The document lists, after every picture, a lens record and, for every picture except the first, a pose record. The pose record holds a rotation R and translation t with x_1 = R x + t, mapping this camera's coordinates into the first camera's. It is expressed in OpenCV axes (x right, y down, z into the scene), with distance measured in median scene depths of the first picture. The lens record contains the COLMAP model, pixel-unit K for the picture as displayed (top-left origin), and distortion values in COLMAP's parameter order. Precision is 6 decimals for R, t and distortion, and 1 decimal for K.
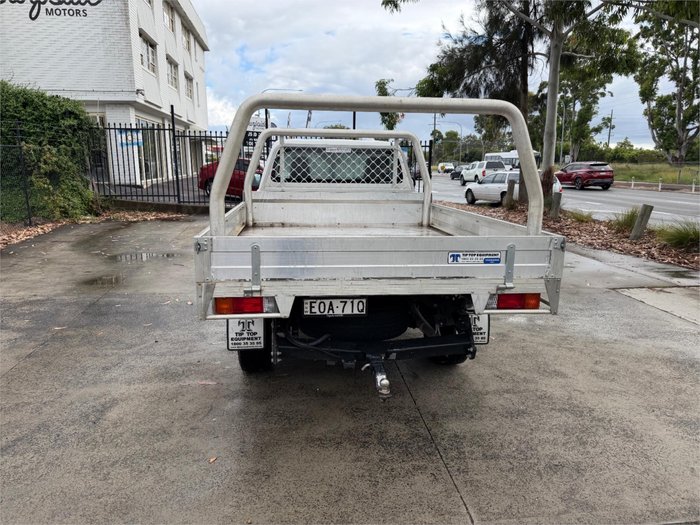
lens RADIAL K [[498.5, 0, 345.3], [0, 498.5, 253.1], [0, 0, 1]] dist [0.002055, -0.002913]
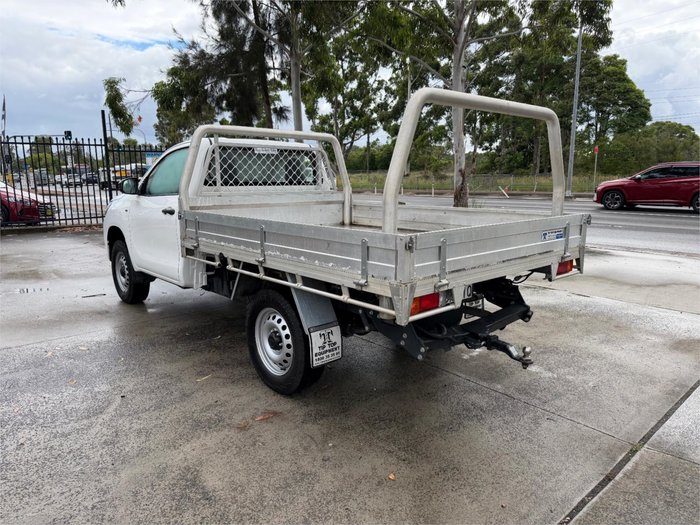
lens RADIAL K [[490.3, 0, 345.2], [0, 490.3, 266.1], [0, 0, 1]] dist [0.040004, -0.059182]
pose [[0.815919, -0.119089, 0.565768, -0.479843], [0.114919, 0.992436, 0.043169, -0.013751], [-0.566630, 0.029795, 0.823433, 0.168618]]
